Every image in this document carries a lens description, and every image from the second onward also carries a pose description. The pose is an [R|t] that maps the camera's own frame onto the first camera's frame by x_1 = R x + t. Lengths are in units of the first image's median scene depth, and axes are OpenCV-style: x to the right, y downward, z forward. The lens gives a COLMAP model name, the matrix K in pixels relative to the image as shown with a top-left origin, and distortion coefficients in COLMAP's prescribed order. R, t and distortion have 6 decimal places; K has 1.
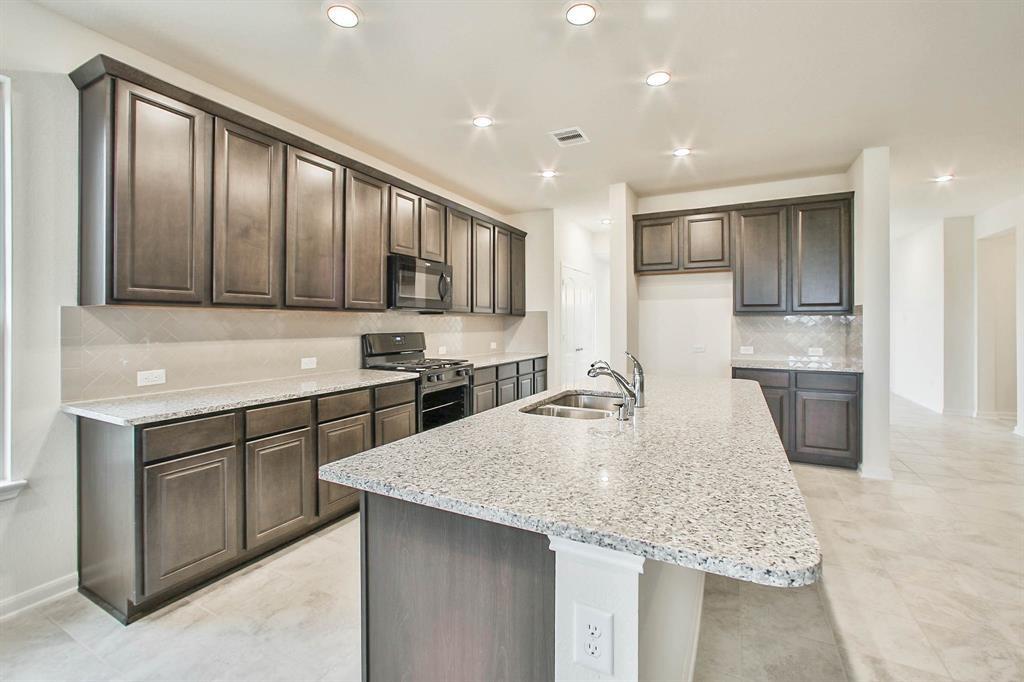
lens RADIAL K [[419.0, 0, 528.1], [0, 419.0, 319.3], [0, 0, 1]] dist [0.001049, 0.000099]
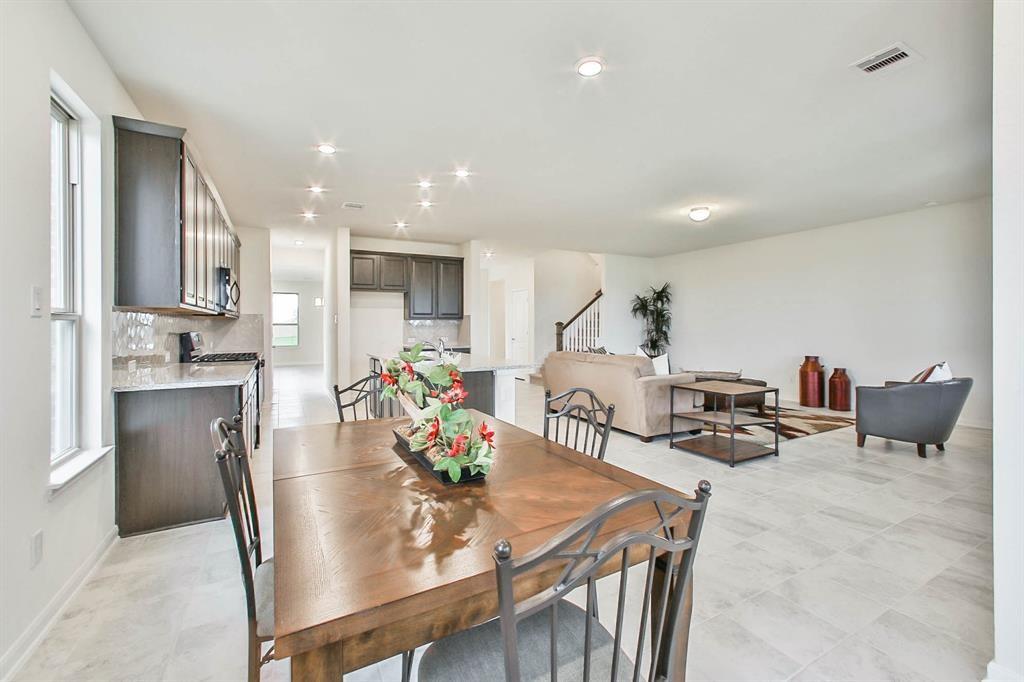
lens RADIAL K [[419.0, 0, 514.6], [0, 419.0, 331.4], [0, 0, 1]] dist [0.001049, 0.000099]
pose [[0.572207, -0.010600, 0.820041, -0.664817], [0.000510, 0.999921, 0.012569, 0.018239], [-0.820109, -0.006774, 0.572167, -0.312820]]
